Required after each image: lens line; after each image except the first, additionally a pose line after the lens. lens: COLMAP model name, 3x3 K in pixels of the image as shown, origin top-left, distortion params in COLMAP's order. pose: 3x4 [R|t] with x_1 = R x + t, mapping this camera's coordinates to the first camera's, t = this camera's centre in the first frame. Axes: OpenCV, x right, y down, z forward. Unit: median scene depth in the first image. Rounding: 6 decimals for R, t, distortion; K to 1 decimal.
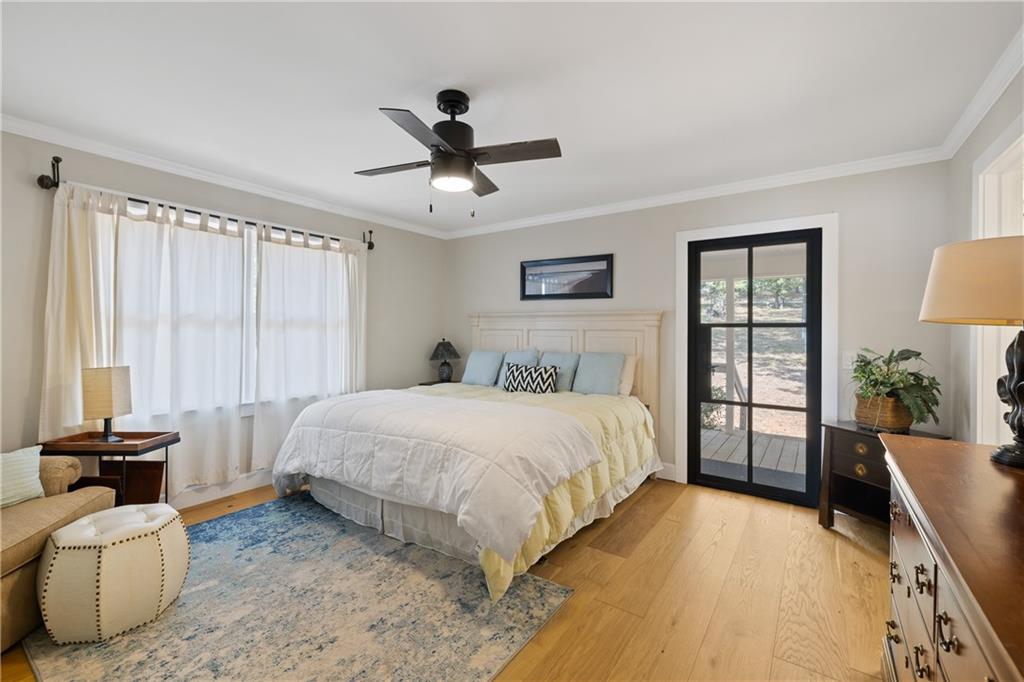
lens RADIAL K [[443.4, 0, 505.8], [0, 443.4, 334.2], [0, 0, 1]] dist [-0.000574, 0.000049]
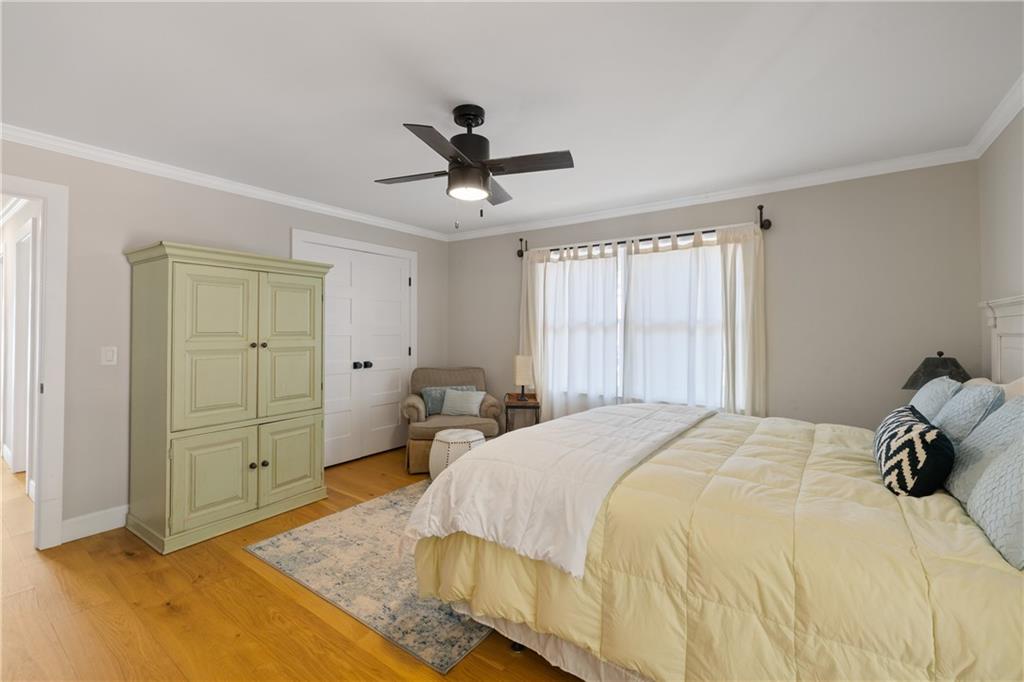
lens RADIAL K [[443.4, 0, 506.1], [0, 443.4, 331.2], [0, 0, 1]] dist [-0.000574, 0.000049]
pose [[-0.024850, -0.003916, -0.999684, 0.621731], [-0.014681, 0.999886, -0.003552, -0.007948], [0.999583, 0.014589, -0.024905, 0.755978]]
